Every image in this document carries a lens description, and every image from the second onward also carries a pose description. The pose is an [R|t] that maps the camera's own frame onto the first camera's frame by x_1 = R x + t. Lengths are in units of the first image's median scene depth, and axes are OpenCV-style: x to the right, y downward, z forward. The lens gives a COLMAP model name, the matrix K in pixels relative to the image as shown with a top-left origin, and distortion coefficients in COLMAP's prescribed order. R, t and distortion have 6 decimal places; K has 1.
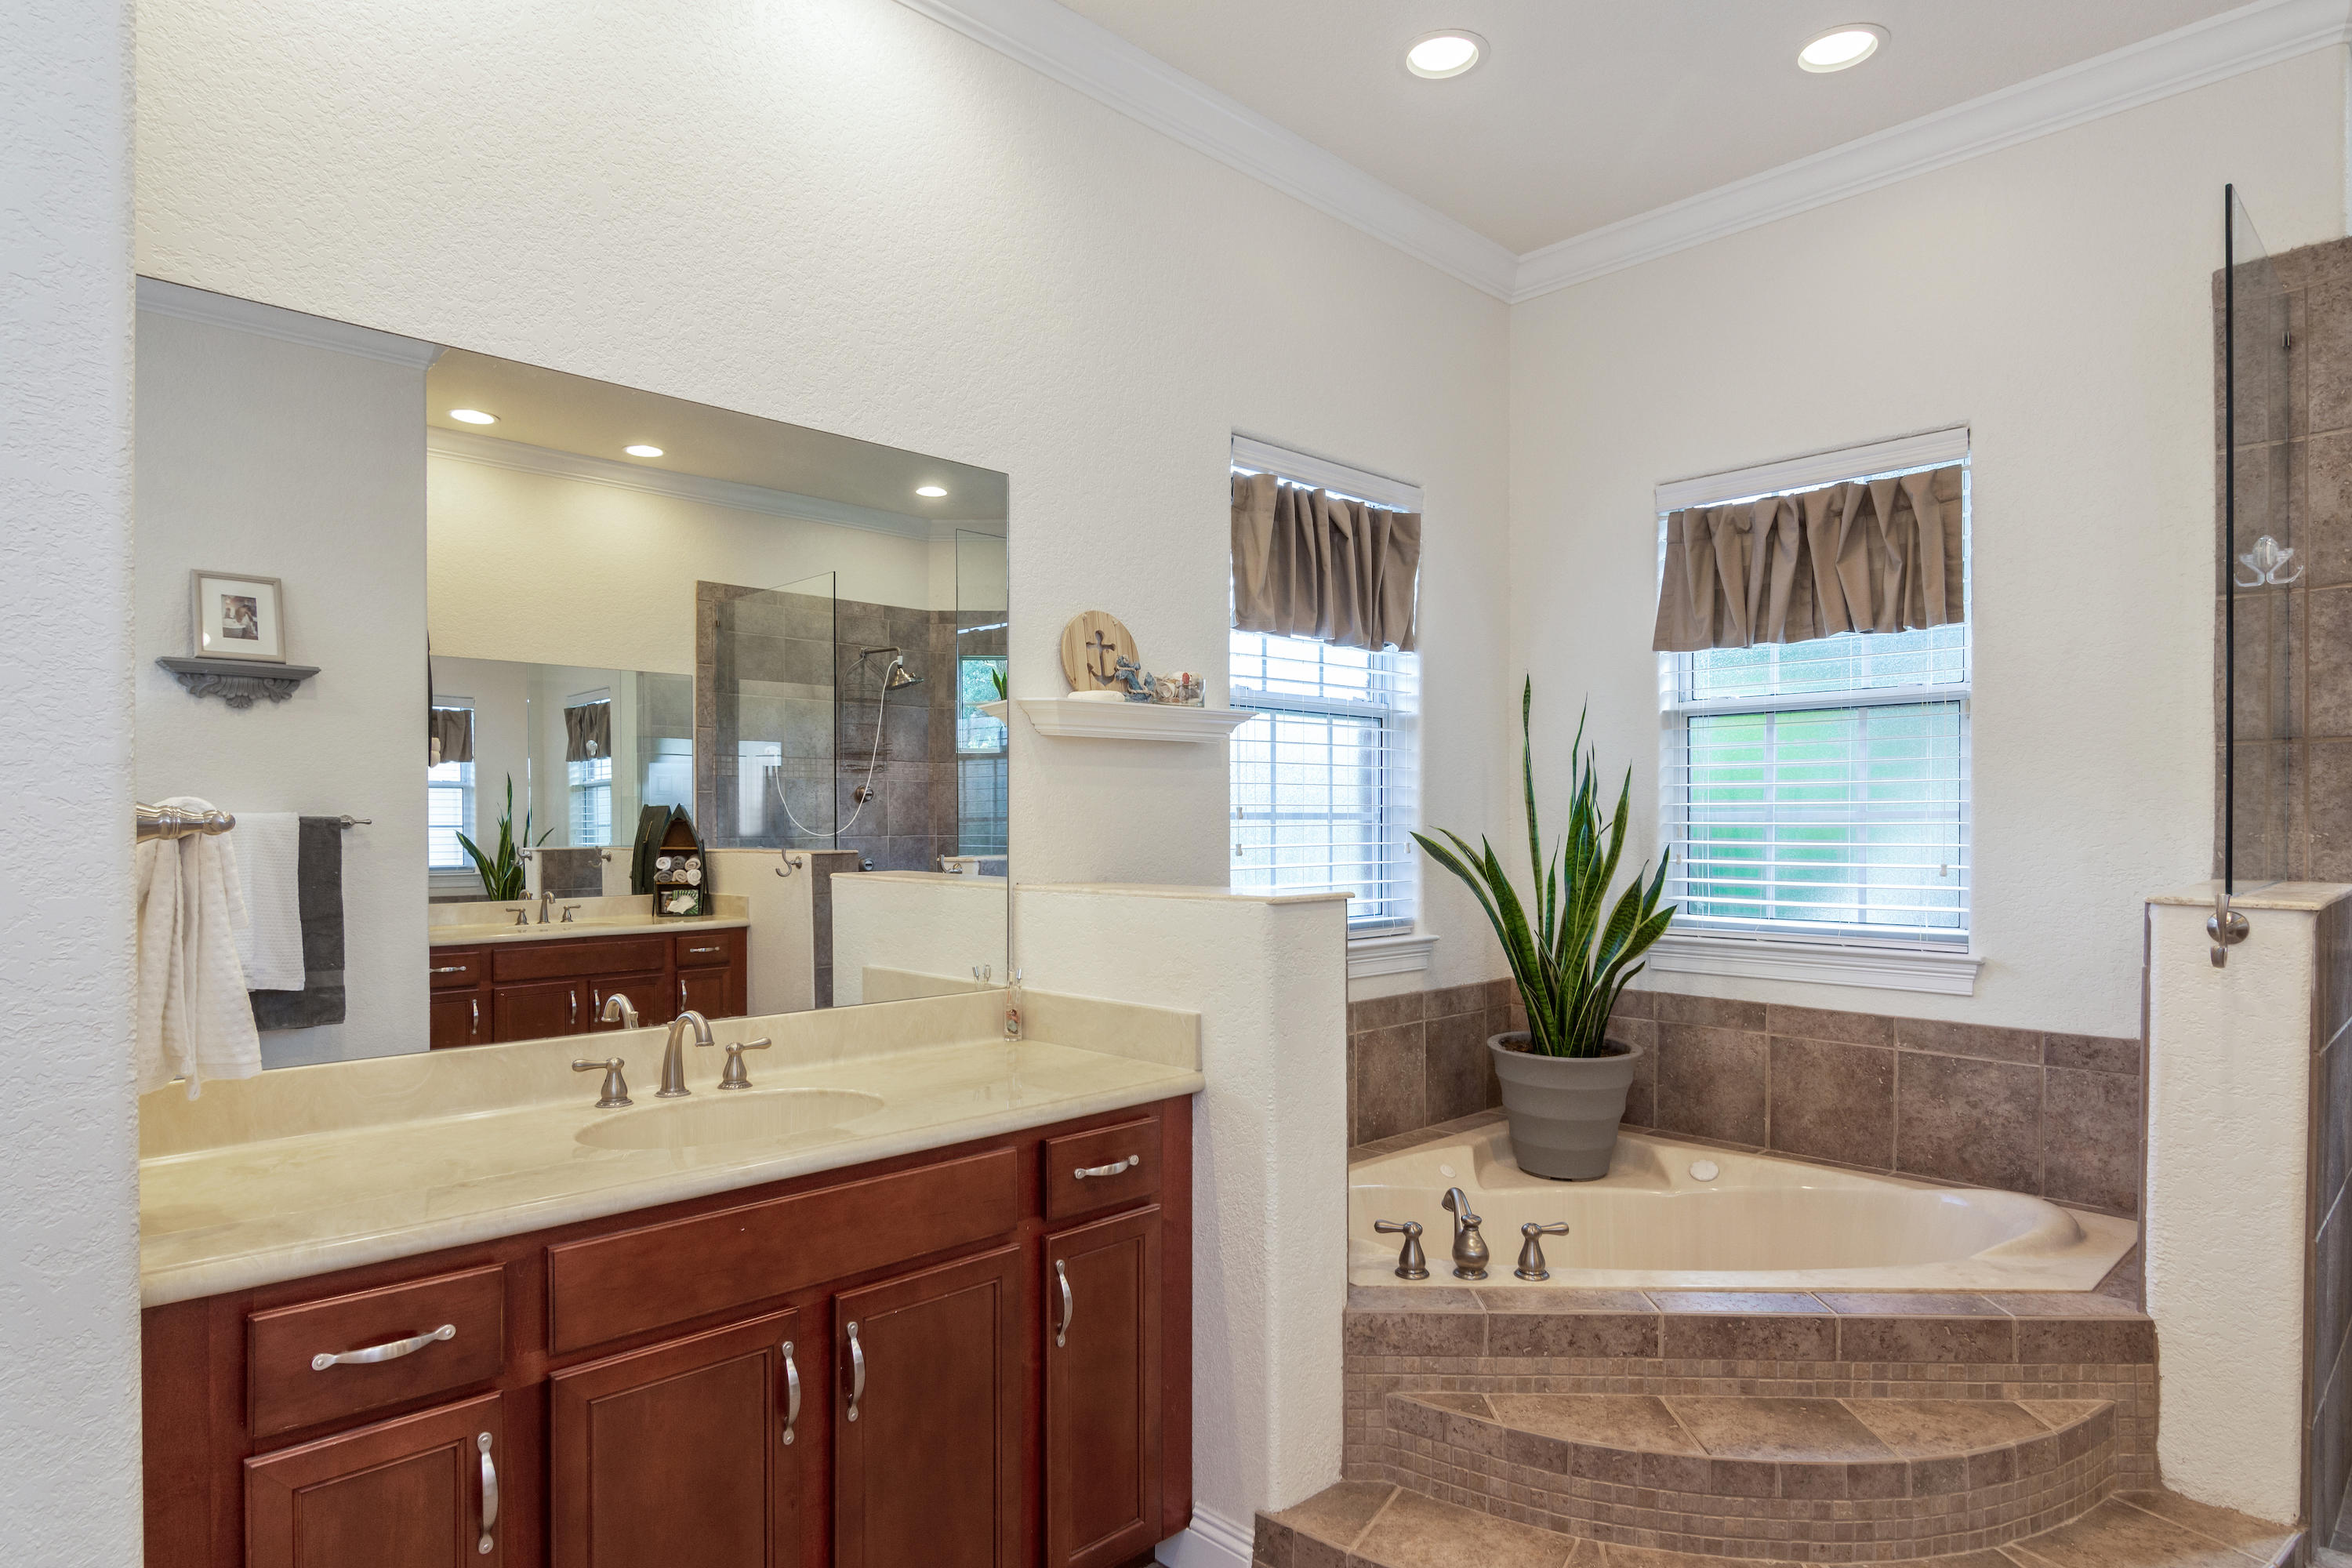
lens RADIAL K [[1319.4, 0, 1180.6], [0, 1319.4, 831.5], [0, 0, 1]] dist [0.002070, 0.000447]
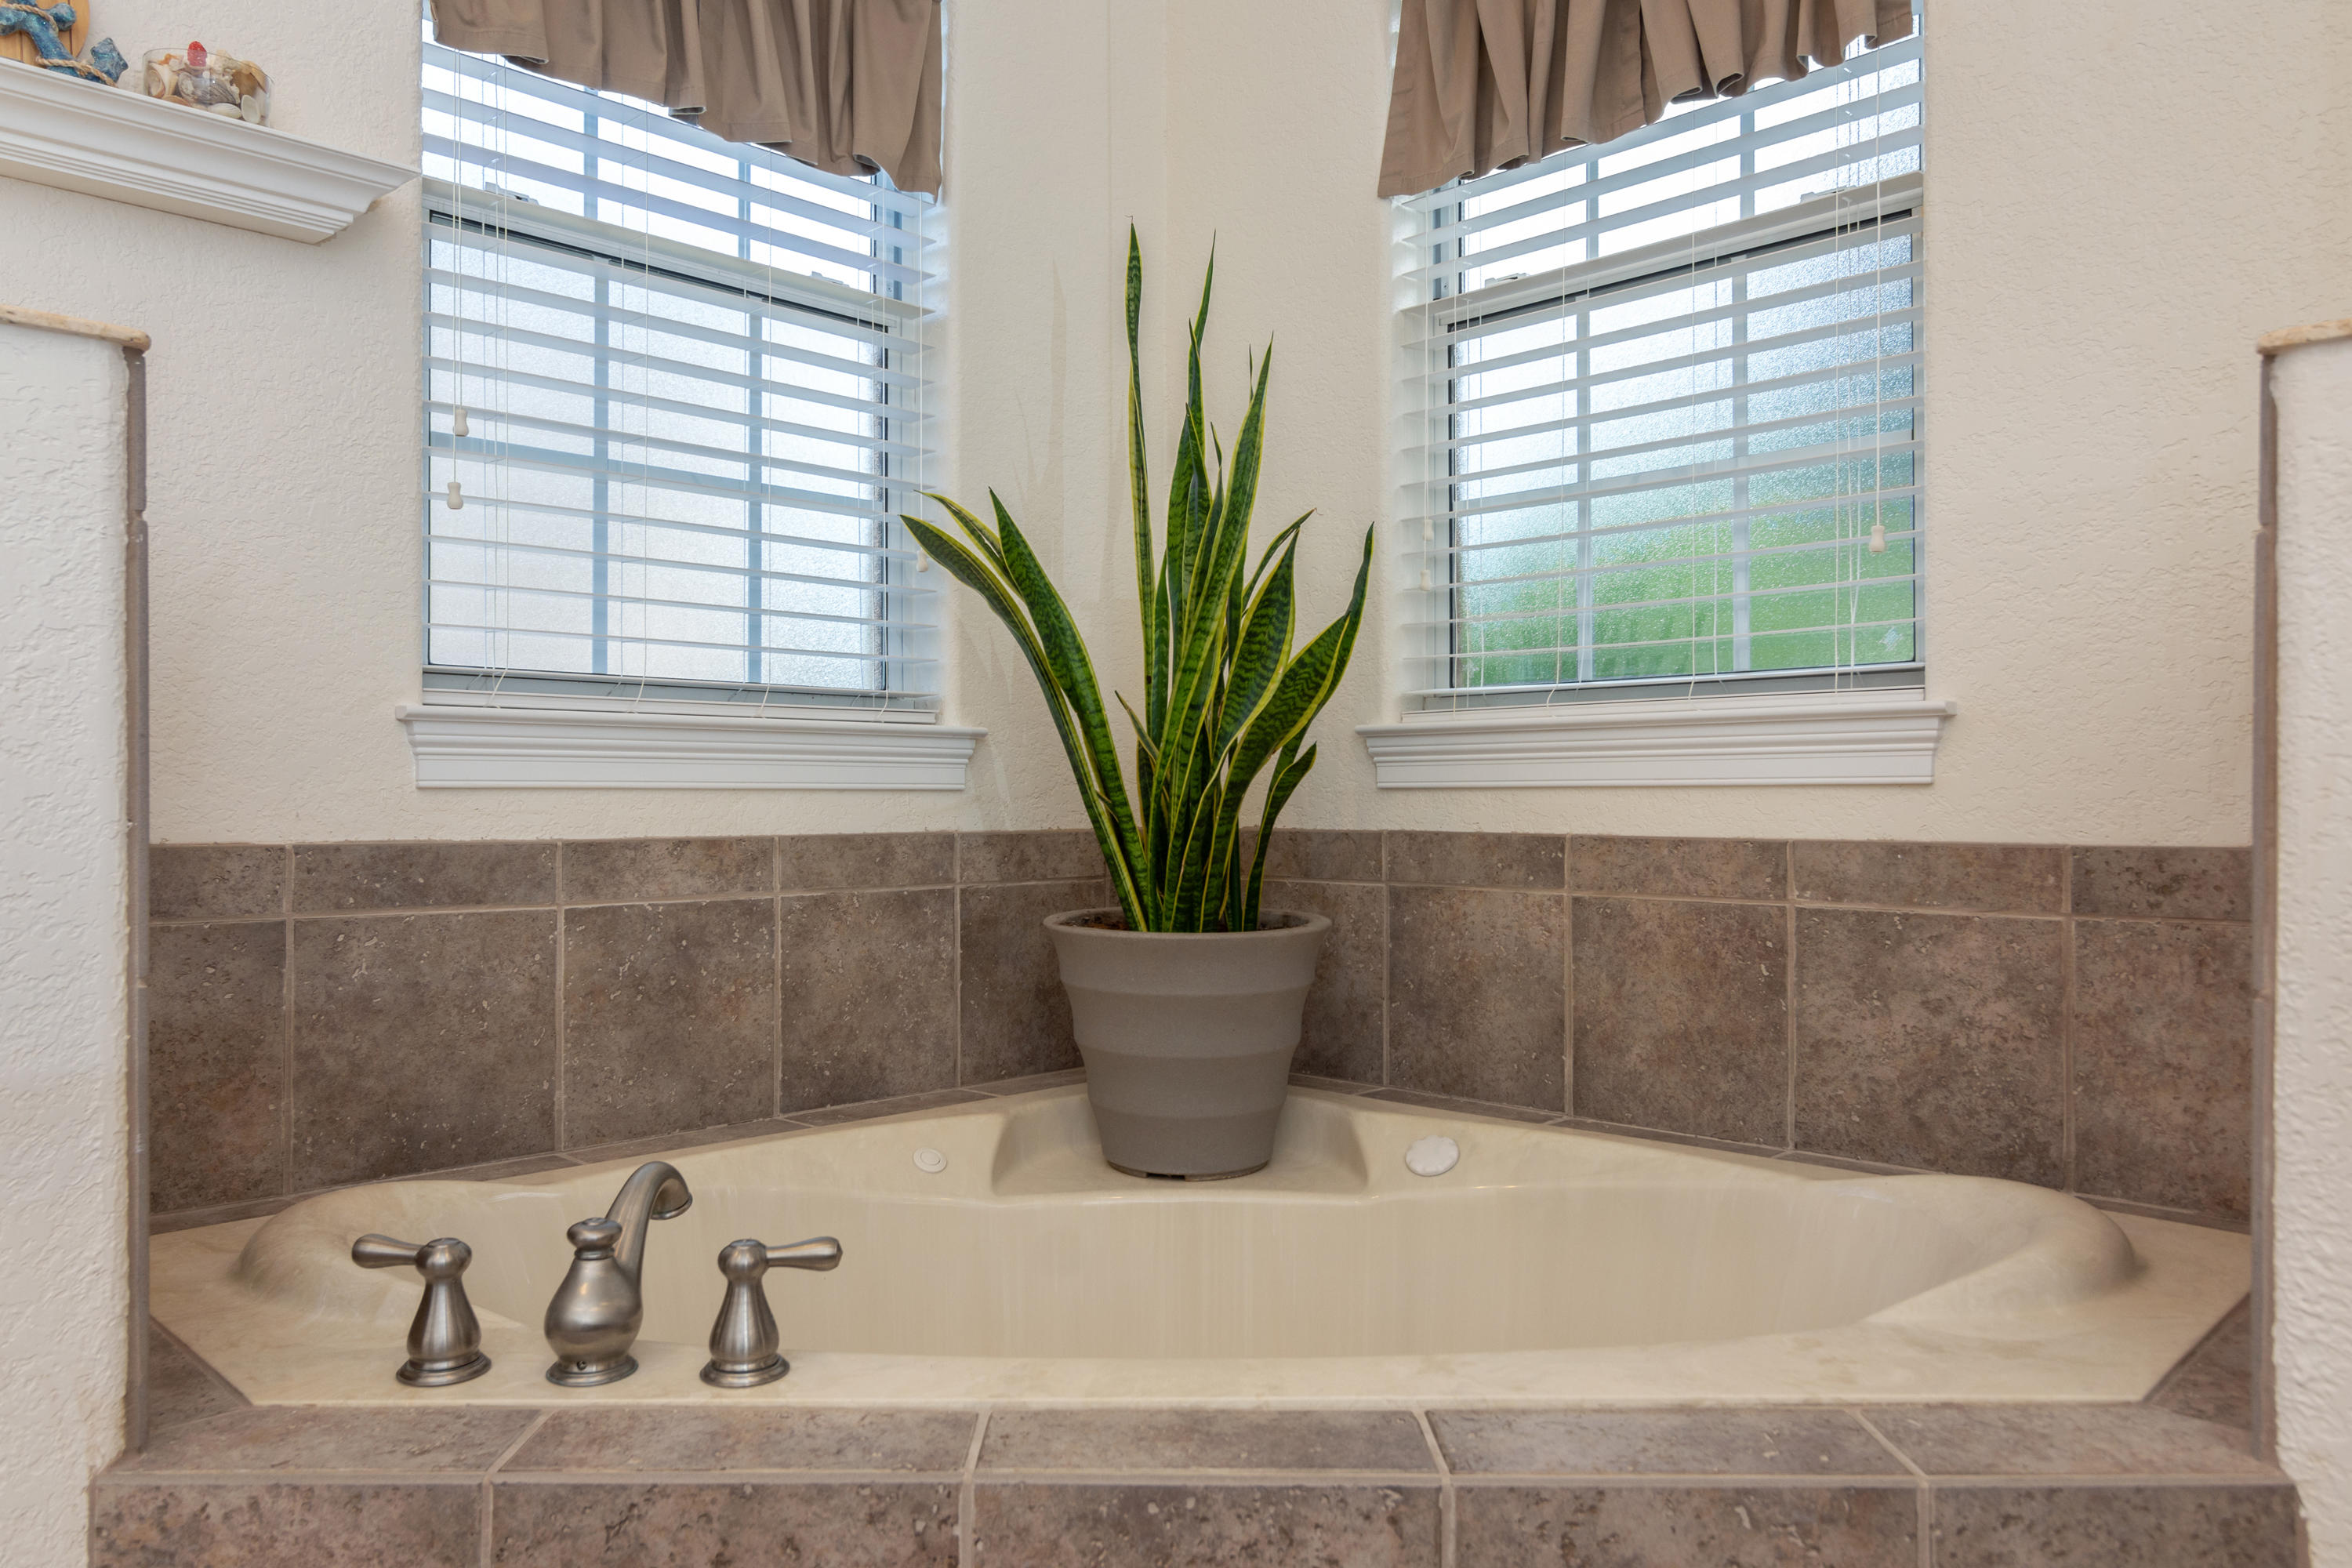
lens RADIAL K [[1610.2, 0, 1176.0], [0, 1610.2, 784.0], [0, 0, 1]] dist [-0.001713, 0.003141]
pose [[0.999740, 0.000638, 0.022807, 0.306172], [-0.000208, 0.999823, -0.018835, 0.135602], [-0.022815, 0.018825, 0.999562, 0.410512]]
